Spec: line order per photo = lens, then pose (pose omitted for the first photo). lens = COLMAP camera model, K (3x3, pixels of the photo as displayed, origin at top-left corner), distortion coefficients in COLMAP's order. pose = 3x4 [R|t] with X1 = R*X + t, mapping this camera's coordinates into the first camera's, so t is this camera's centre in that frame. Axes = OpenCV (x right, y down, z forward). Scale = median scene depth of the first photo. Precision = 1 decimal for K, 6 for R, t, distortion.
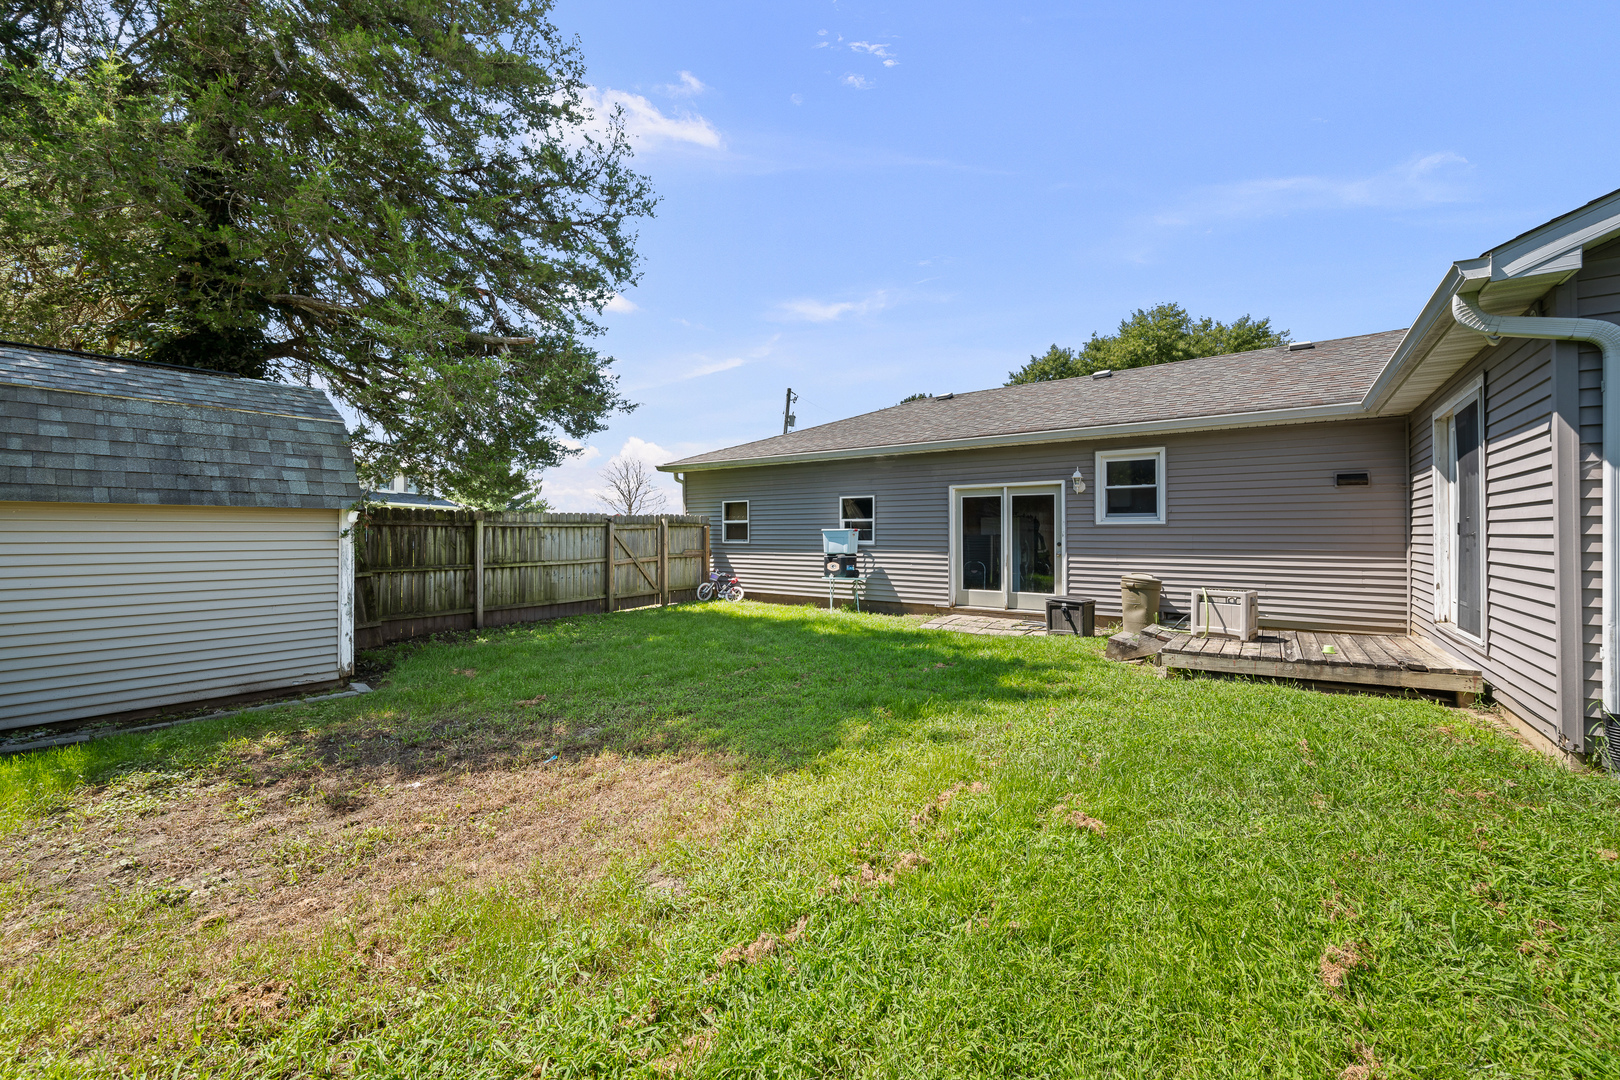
lens RADIAL K [[645.4, 0, 811.1], [0, 645.4, 514.7], [0, 0, 1]] dist [-0.000140, 0.000053]
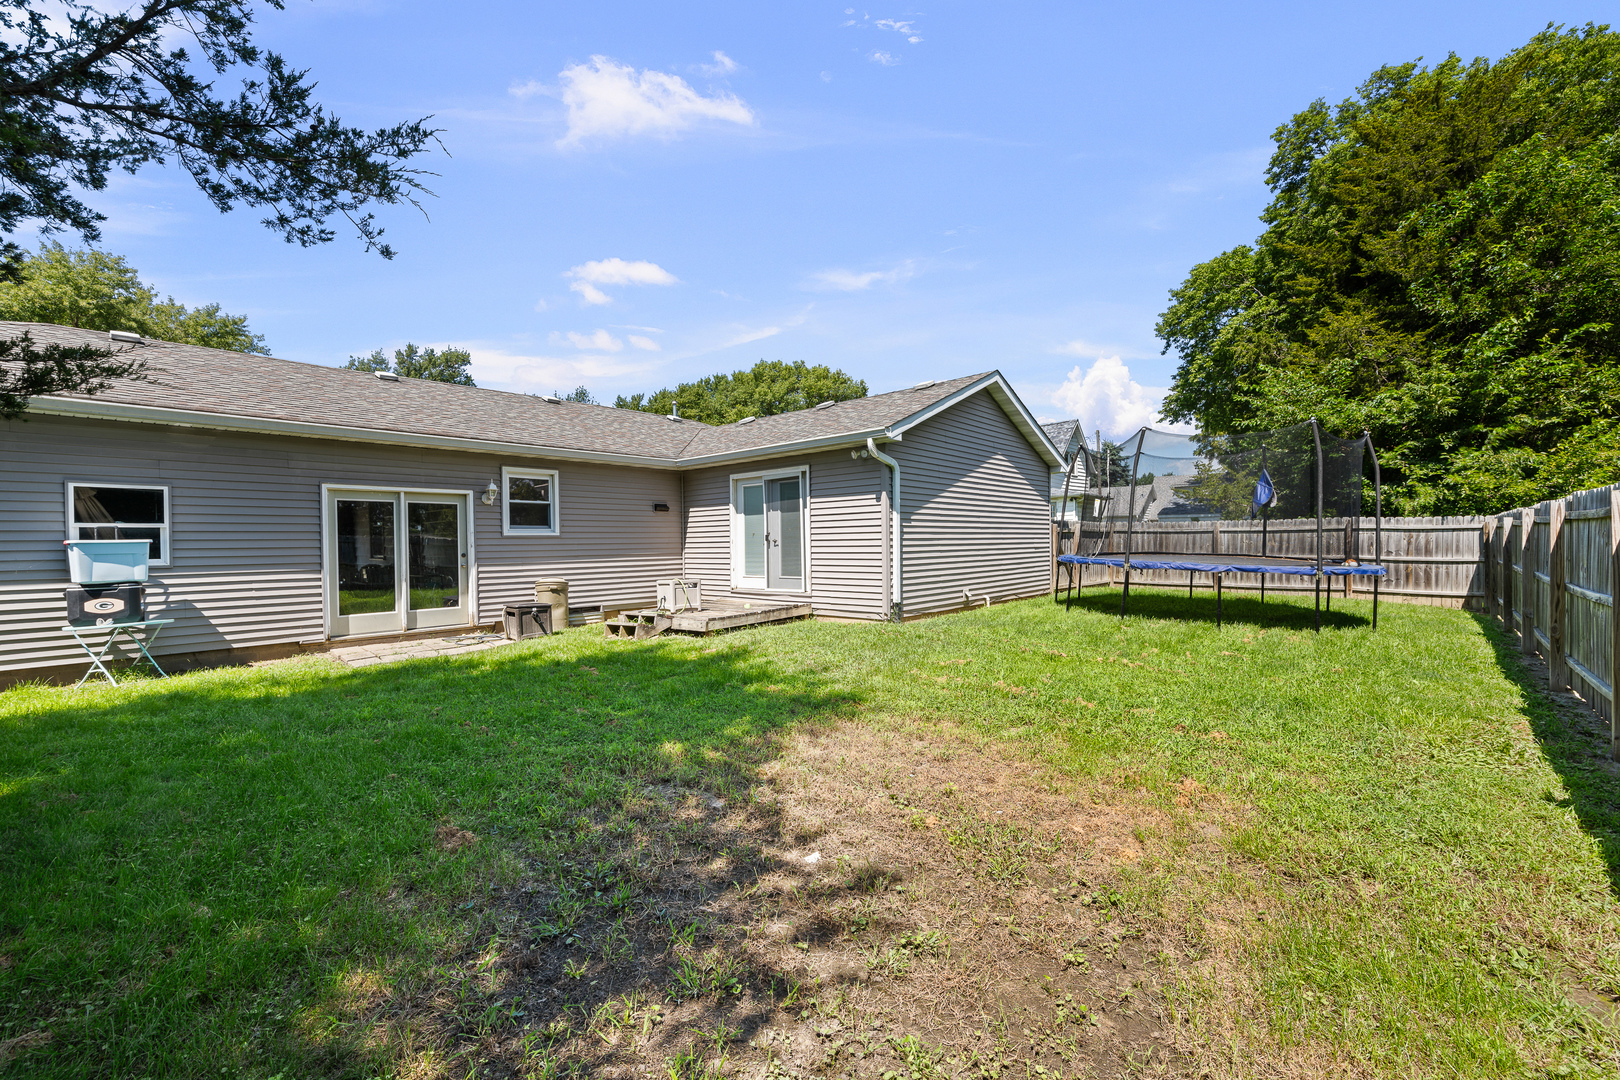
lens RADIAL K [[659.3, 0, 810.0], [0, 659.3, 540.0], [0, 0, 1]] dist [0.002237, 0.000198]
pose [[0.109315, 0.003386, 0.994001, -0.535748], [-0.013777, 0.999903, -0.001891, 0.016528], [-0.993912, -0.013487, 0.109351, 0.354275]]
